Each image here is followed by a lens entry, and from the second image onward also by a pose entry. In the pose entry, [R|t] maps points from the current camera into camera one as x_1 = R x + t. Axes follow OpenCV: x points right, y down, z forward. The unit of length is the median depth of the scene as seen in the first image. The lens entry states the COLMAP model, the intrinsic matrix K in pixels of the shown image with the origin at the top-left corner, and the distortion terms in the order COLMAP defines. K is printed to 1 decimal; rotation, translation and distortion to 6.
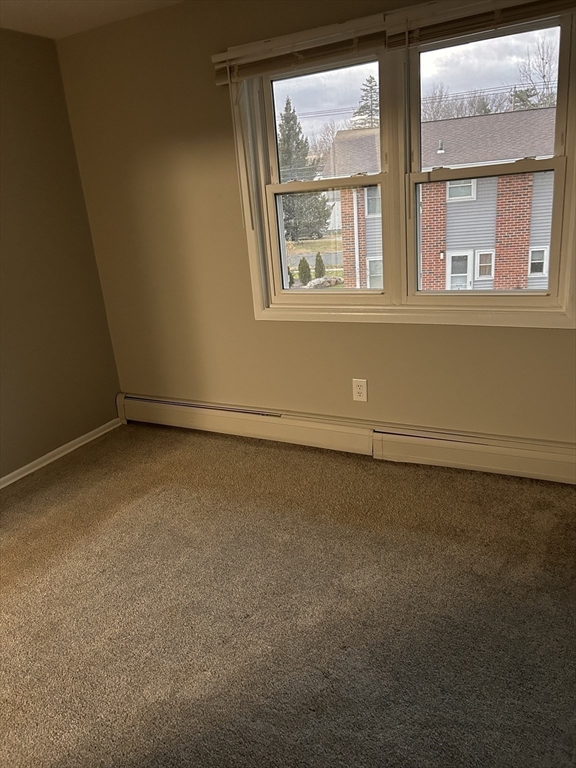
lens RADIAL K [[574.7, 0, 289.6], [0, 574.7, 384.3], [0, 0, 1]] dist [0.047329, -0.036539]
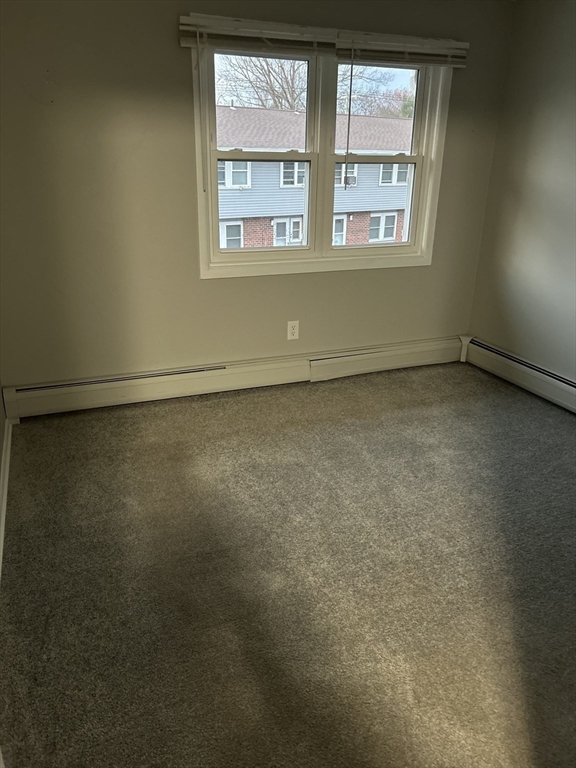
lens RADIAL K [[574.7, 0, 289.6], [0, 574.7, 384.8], [0, 0, 1]] dist [0.047329, -0.036539]
pose [[0.639861, -0.194240, 0.743538, -0.825171], [0.175647, 0.978884, 0.104566, -0.004925], [-0.748148, 0.063693, 0.660467, 0.206511]]
